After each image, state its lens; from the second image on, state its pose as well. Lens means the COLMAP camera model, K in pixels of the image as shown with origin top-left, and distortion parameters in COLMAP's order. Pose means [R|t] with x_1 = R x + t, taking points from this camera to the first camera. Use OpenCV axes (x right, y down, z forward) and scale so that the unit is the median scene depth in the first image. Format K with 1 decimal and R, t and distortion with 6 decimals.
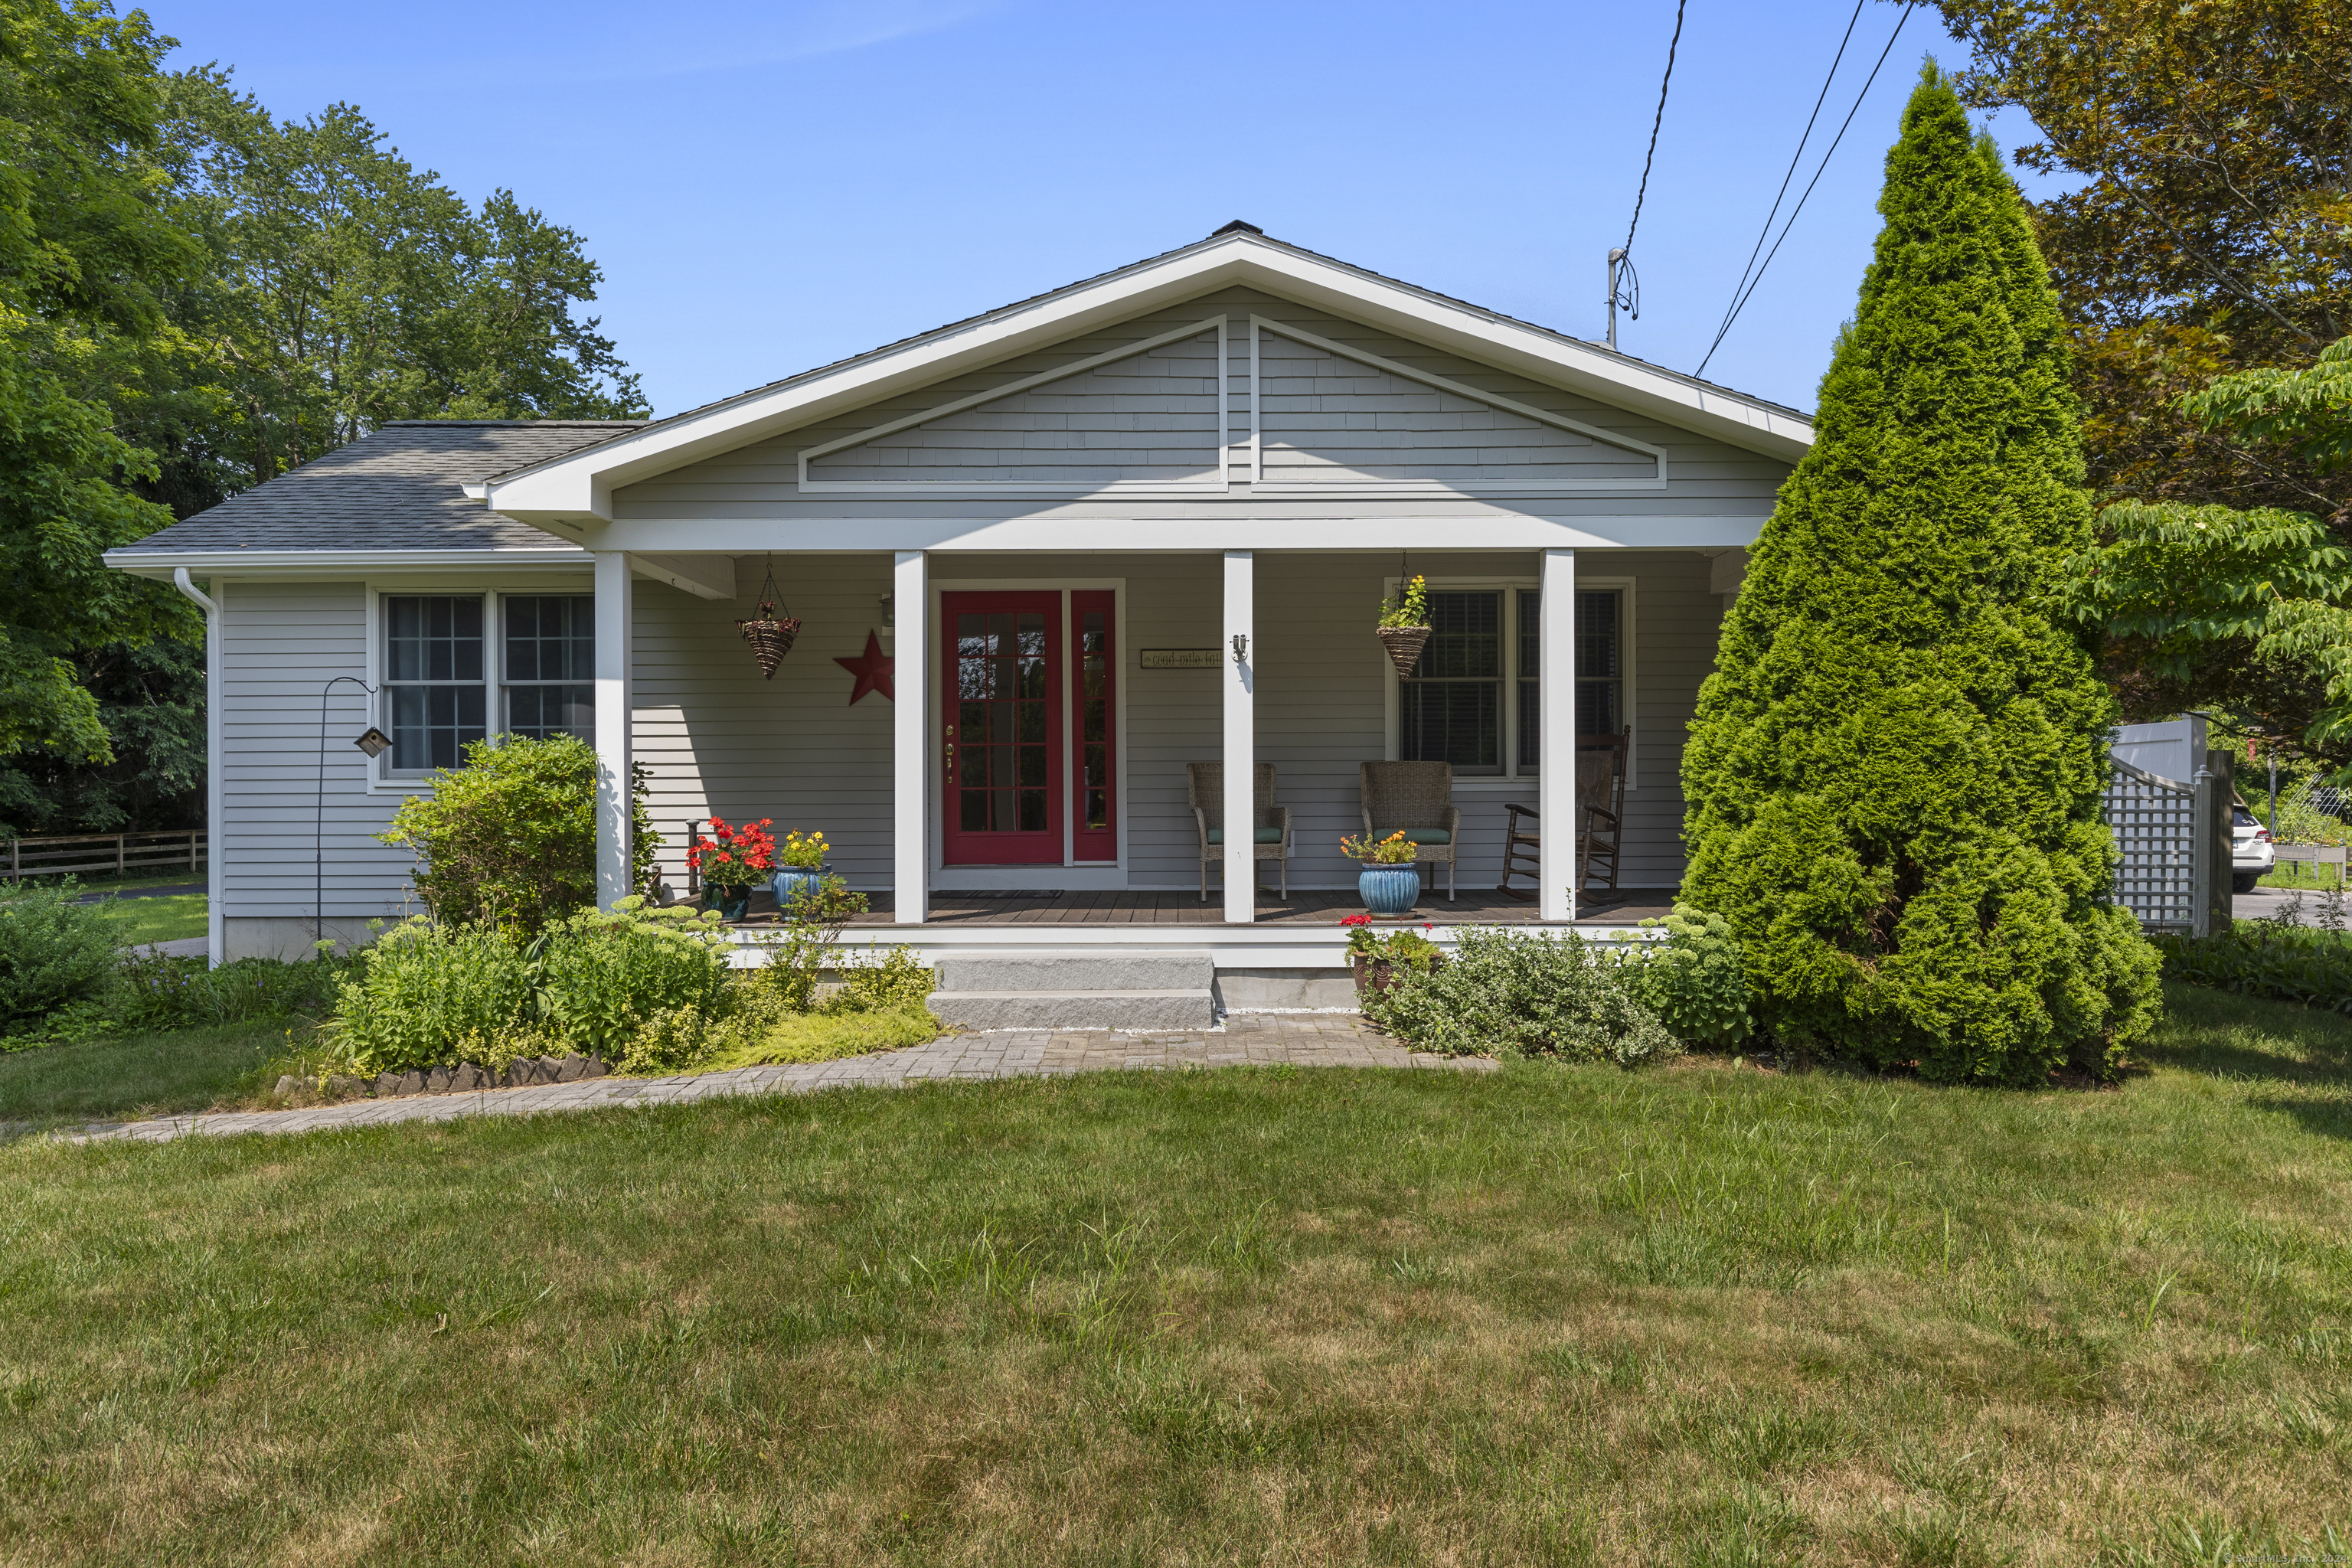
lens RADIAL K [[1611.1, 0, 1176.0], [0, 1611.1, 785.0], [0, 0, 1]] dist [0.011780, 0.000898]
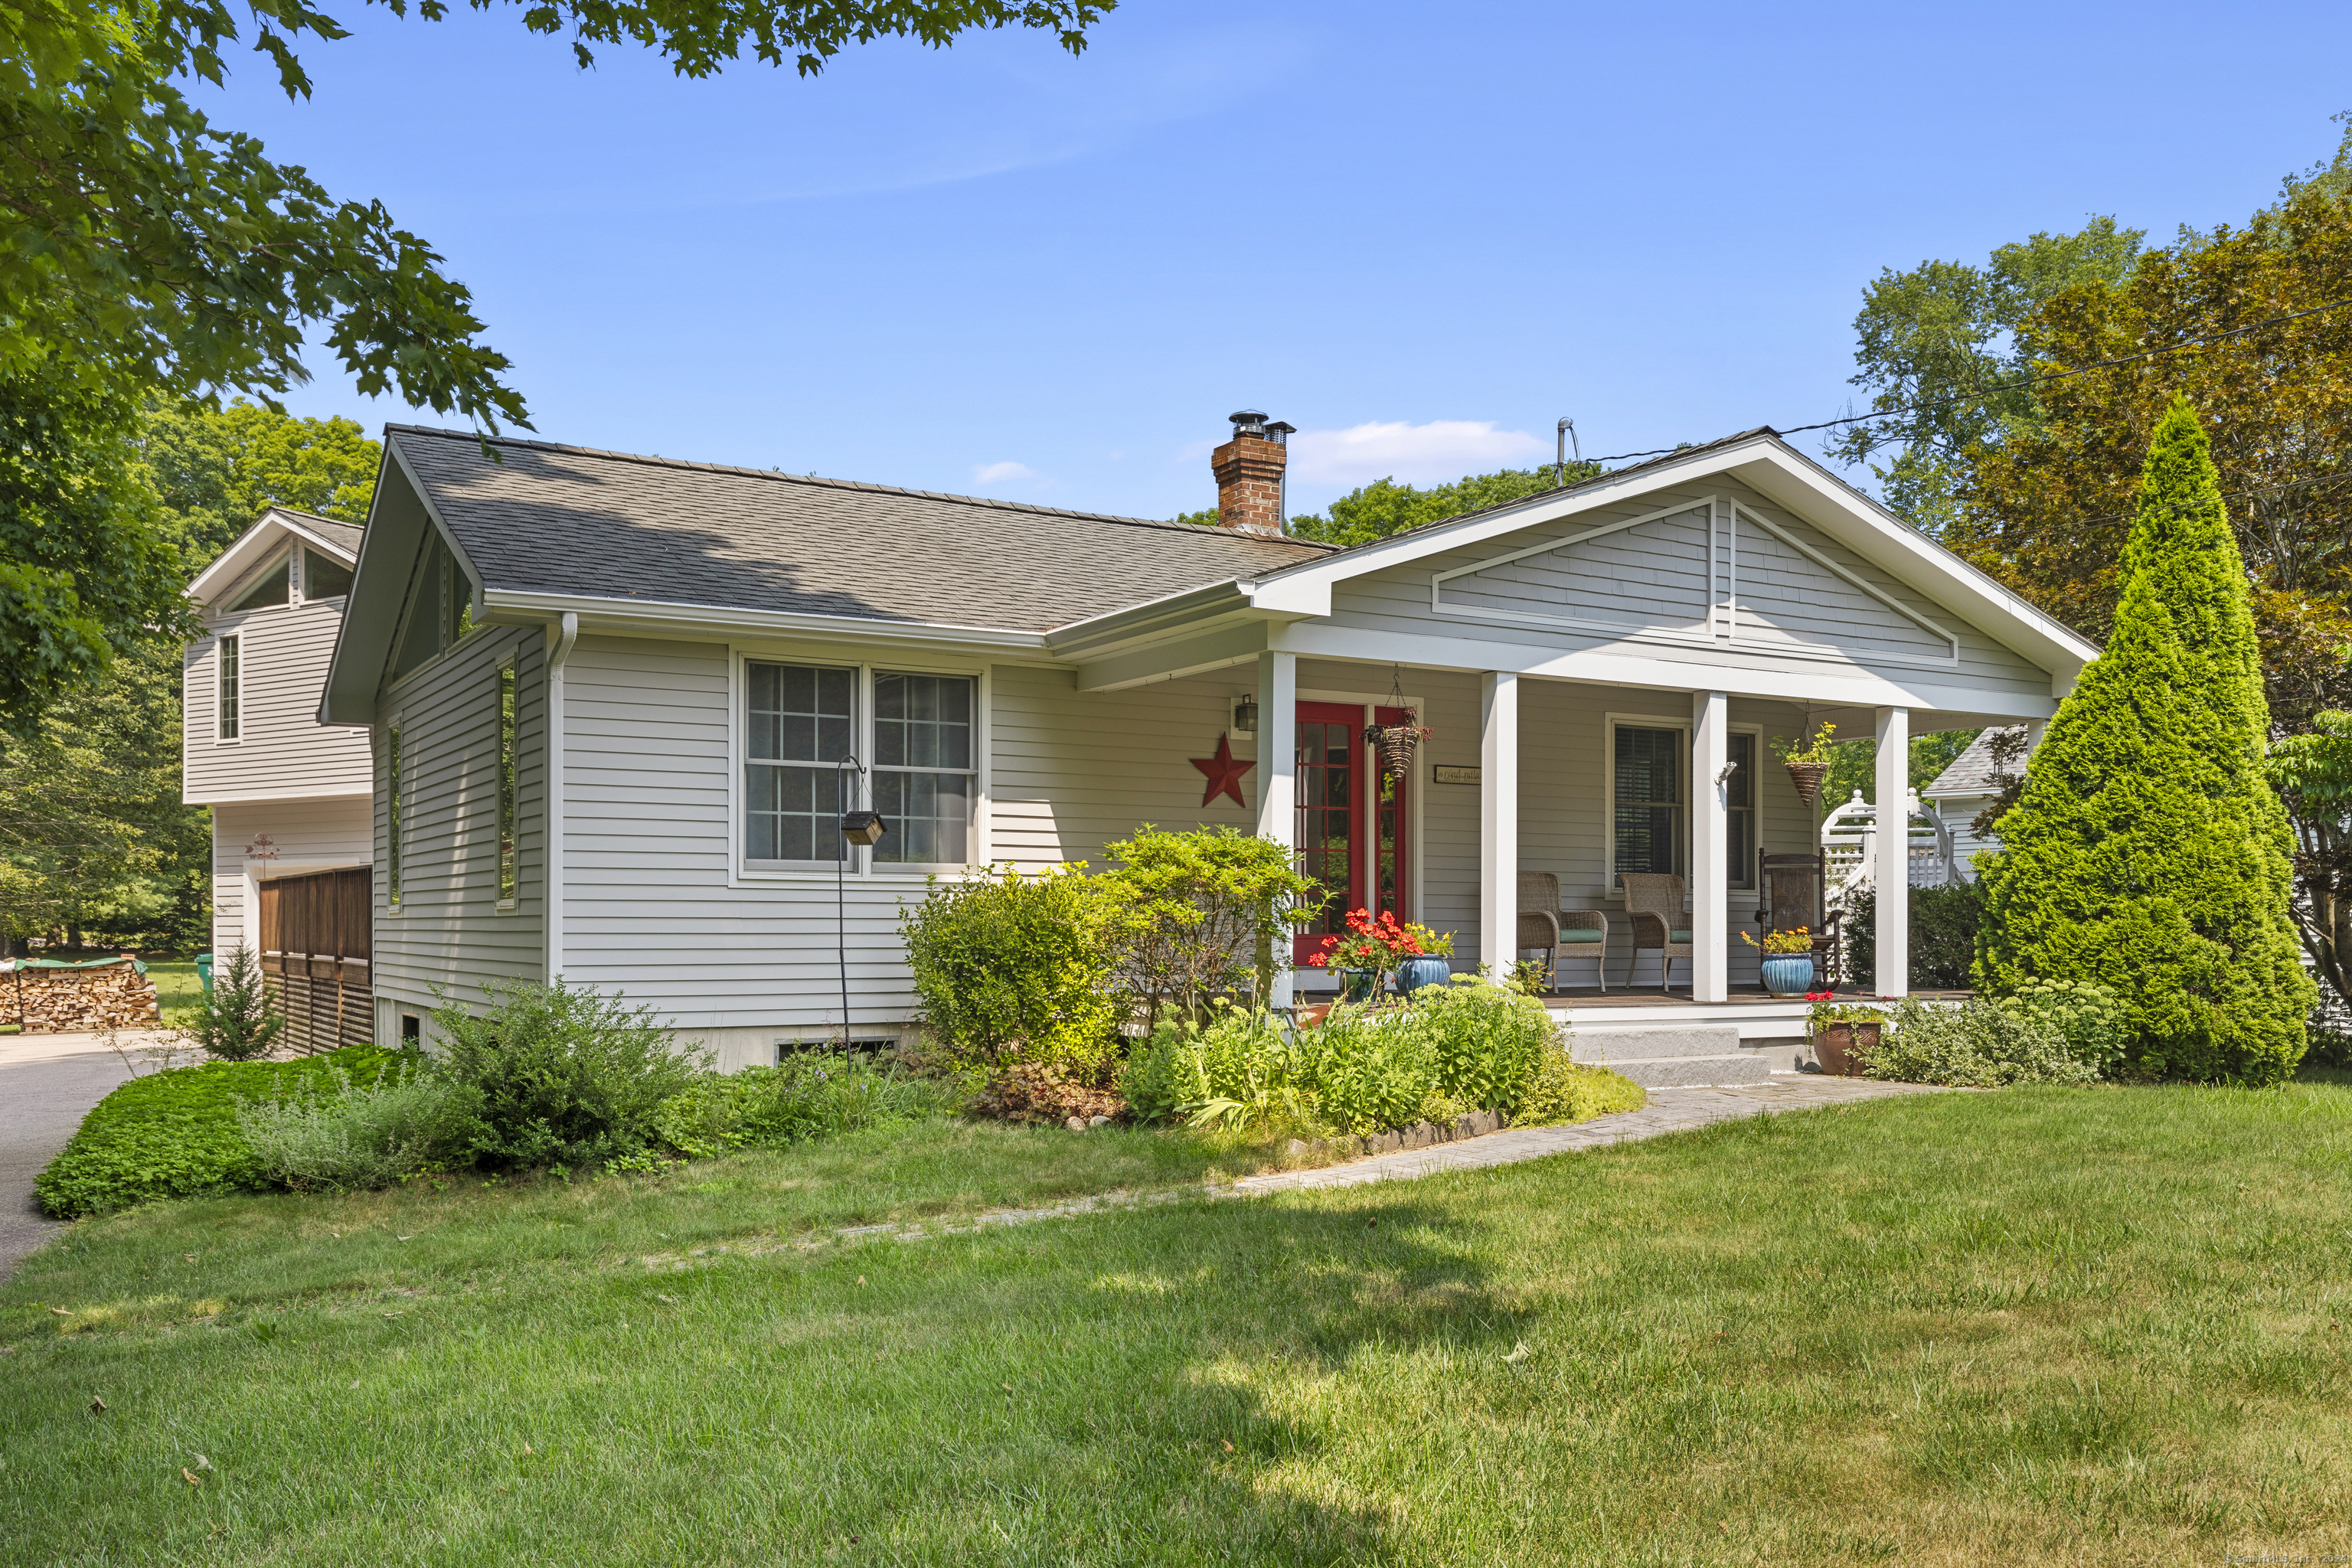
lens RADIAL K [[1979.9, 0, 1160.6], [0, 1979.9, 928.3], [0, 0, 1]] dist [0.007553, 0.009315]
pose [[0.860335, 0.006874, 0.509683, -1.078391], [-0.006816, 0.999975, -0.001982, 0.037015], [-0.509684, -0.001769, 0.860360, -0.061267]]
